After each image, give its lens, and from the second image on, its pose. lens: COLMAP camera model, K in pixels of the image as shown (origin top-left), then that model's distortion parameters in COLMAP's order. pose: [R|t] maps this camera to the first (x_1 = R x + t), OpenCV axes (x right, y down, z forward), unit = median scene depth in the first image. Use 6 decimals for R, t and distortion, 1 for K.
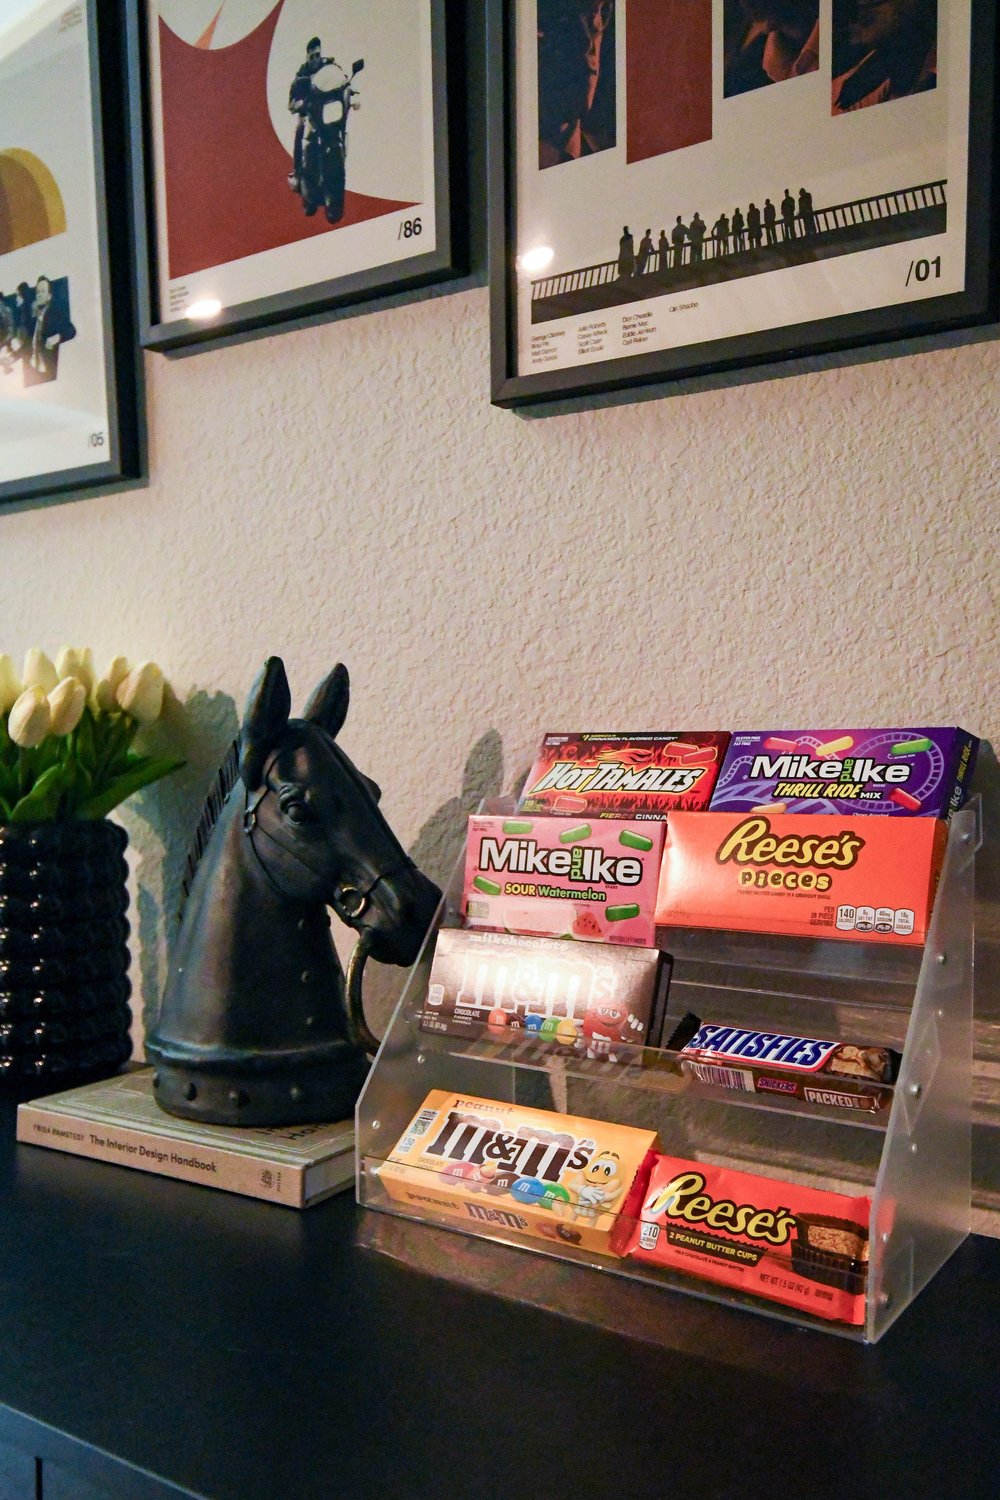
lens RADIAL K [[1278.2, 0, 503.6], [0, 1278.2, 808.2], [0, 0, 1]] dist [0.033265, -0.032092]
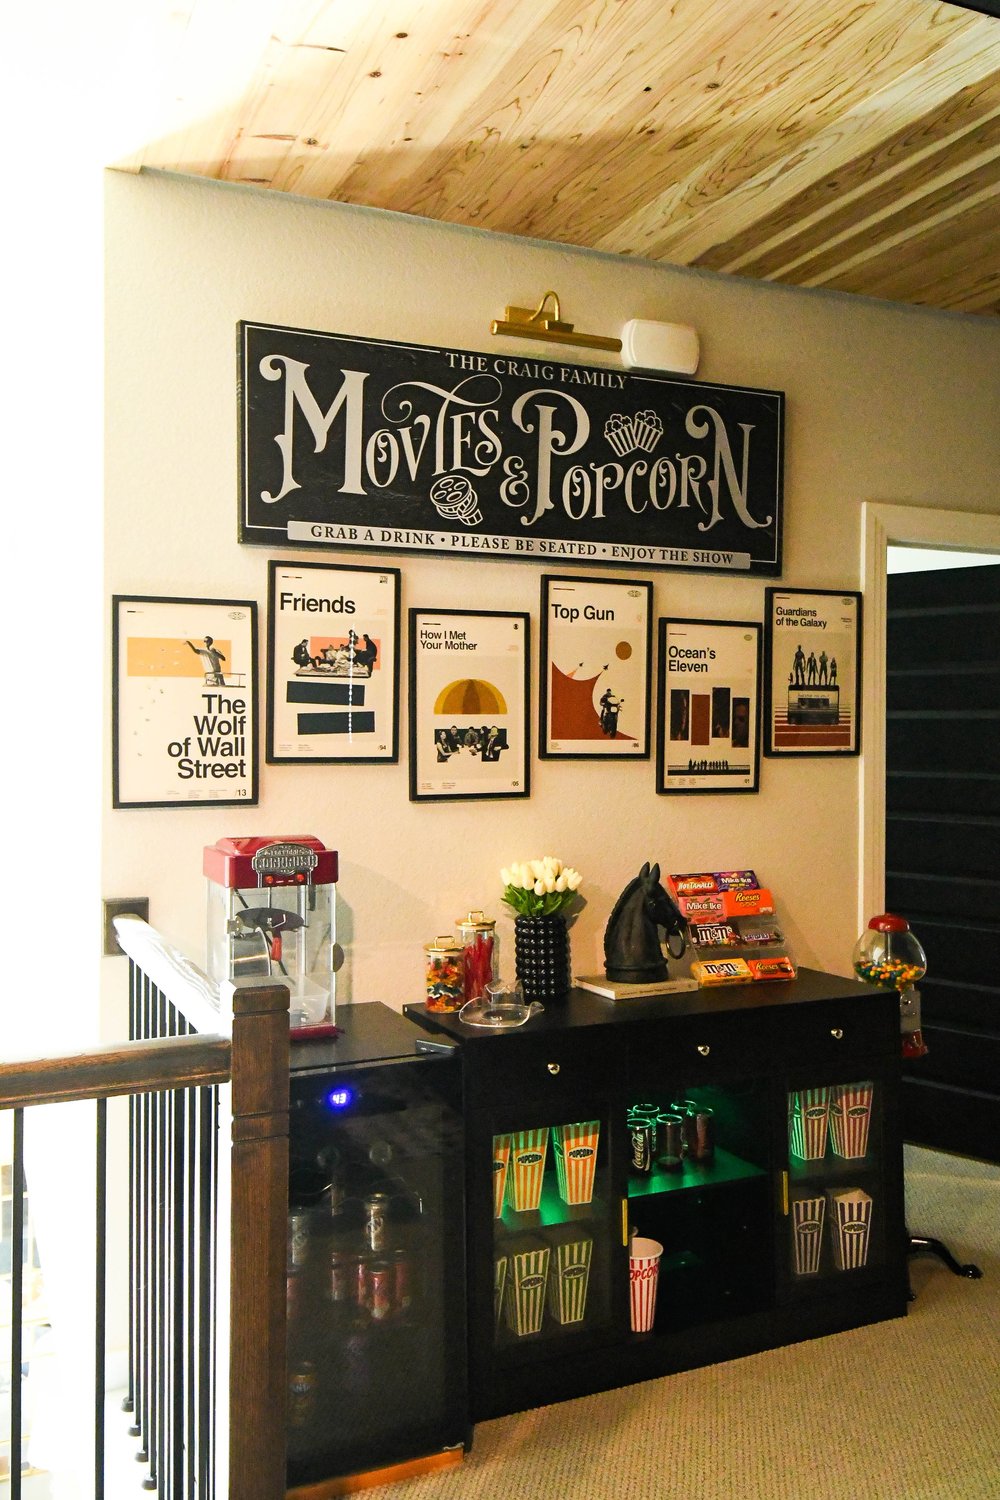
lens RADIAL K [[1278.2, 0, 504.8], [0, 1278.2, 738.6], [0, 0, 1]] dist [0.033265, -0.032092]
pose [[0.513496, 0.003524, 0.858085, -3.893132], [0.047386, 0.998349, -0.032456, -0.402460], [-0.856783, 0.057327, 0.512481, -0.680590]]
